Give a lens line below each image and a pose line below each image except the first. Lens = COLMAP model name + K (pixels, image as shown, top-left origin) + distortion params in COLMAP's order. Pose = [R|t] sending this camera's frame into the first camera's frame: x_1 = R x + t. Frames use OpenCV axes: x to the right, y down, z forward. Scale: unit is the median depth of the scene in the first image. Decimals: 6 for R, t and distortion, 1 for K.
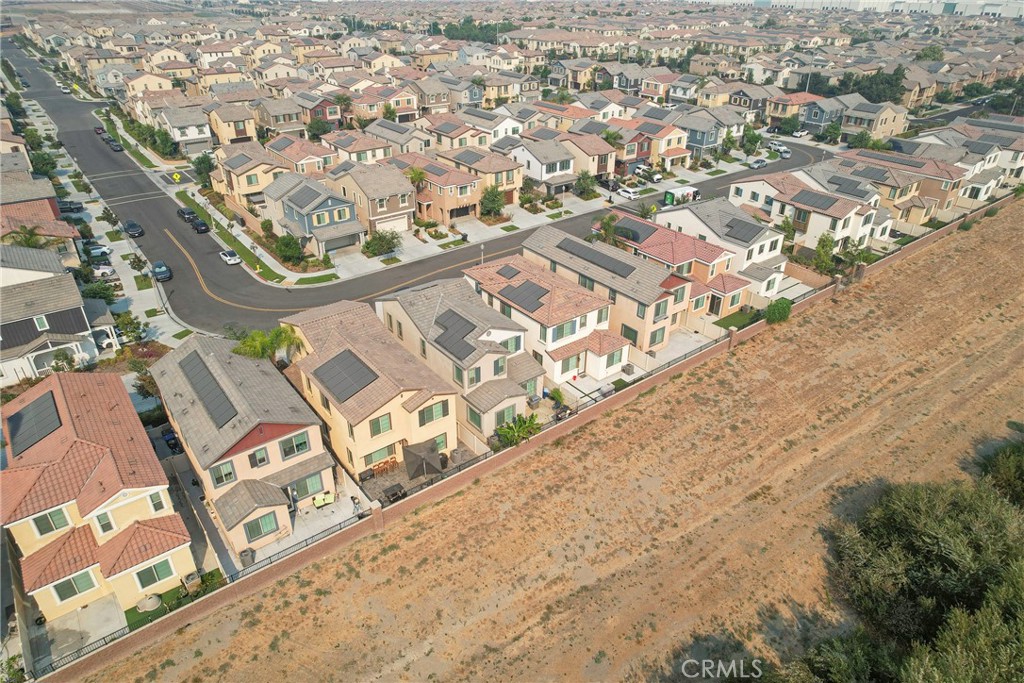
lens RADIAL K [[656.6, 0, 518.6], [0, 656.6, 338.1], [0, 0, 1]] dist [-0.077588, 0.083977]
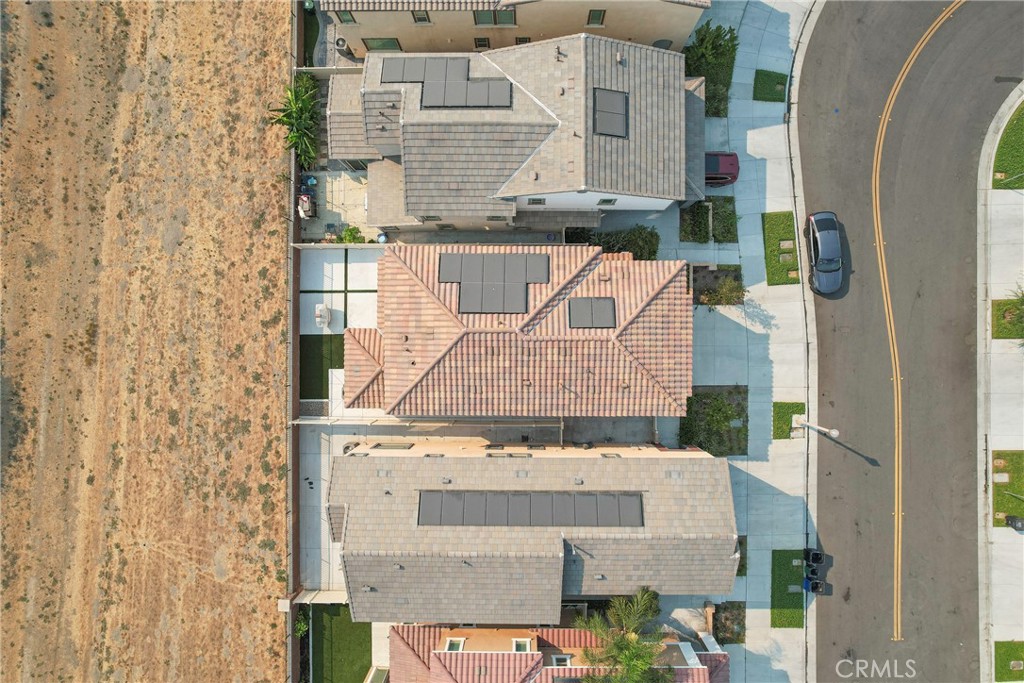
lens RADIAL K [[656.6, 0, 518.6], [0, 656.6, 338.1], [0, 0, 1]] dist [-0.077588, 0.083977]
pose [[-0.624809, 0.780749, -0.006714, 0.033235], [-0.384970, -0.300575, 0.872613, -0.477869], [0.679273, 0.547801, 0.488366, 0.716884]]
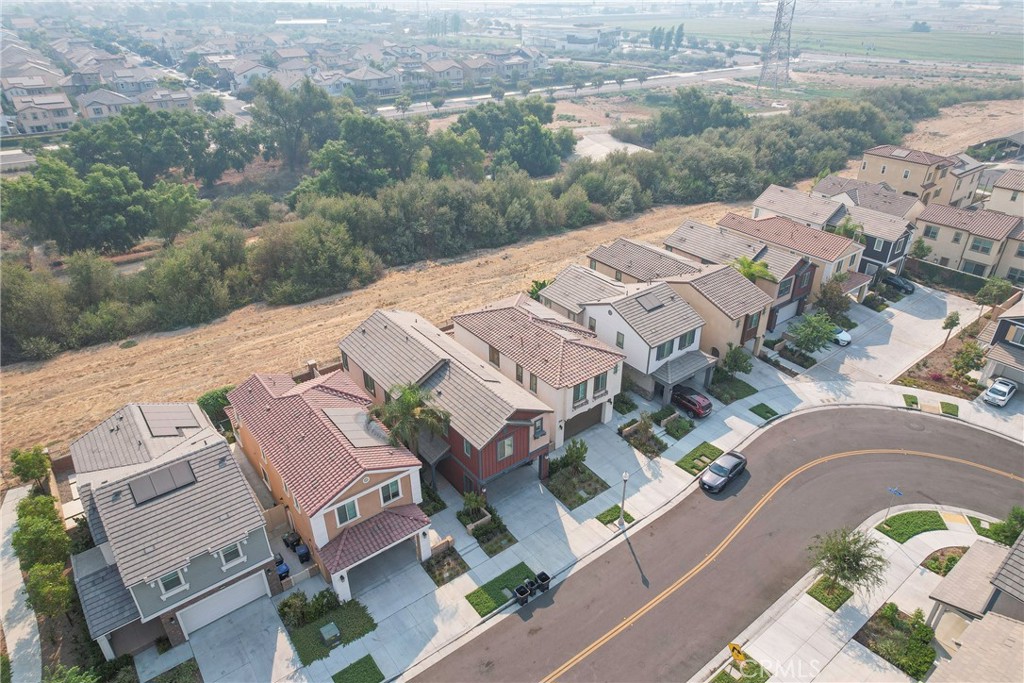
lens RADIAL K [[656.6, 0, 518.6], [0, 656.6, 338.1], [0, 0, 1]] dist [-0.077588, 0.083977]
pose [[-0.999874, -0.015750, -0.001748, 0.043973], [-0.009565, 0.511901, 0.858991, -0.778447], [-0.012634, 0.858900, -0.511988, 1.374637]]
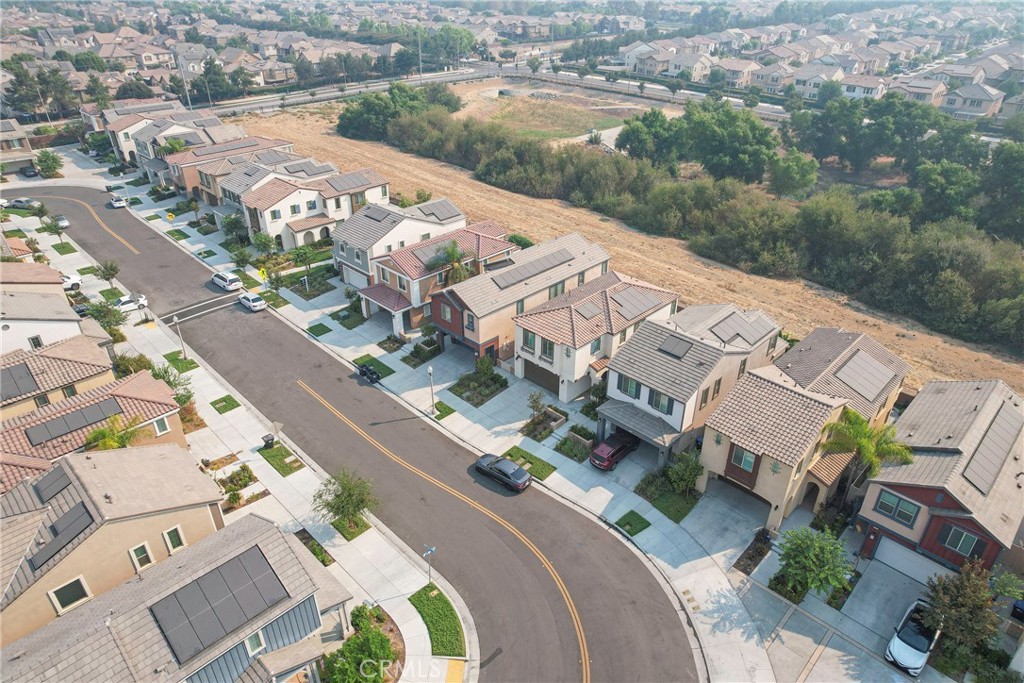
lens RADIAL K [[656.6, 0, 518.6], [0, 656.6, 338.1], [0, 0, 1]] dist [-0.077588, 0.083977]
pose [[-0.122159, -0.507052, 0.853215, -0.737052], [0.487797, 0.717991, 0.496531, -0.531905], [-0.864367, 0.476852, 0.159629, 0.923702]]
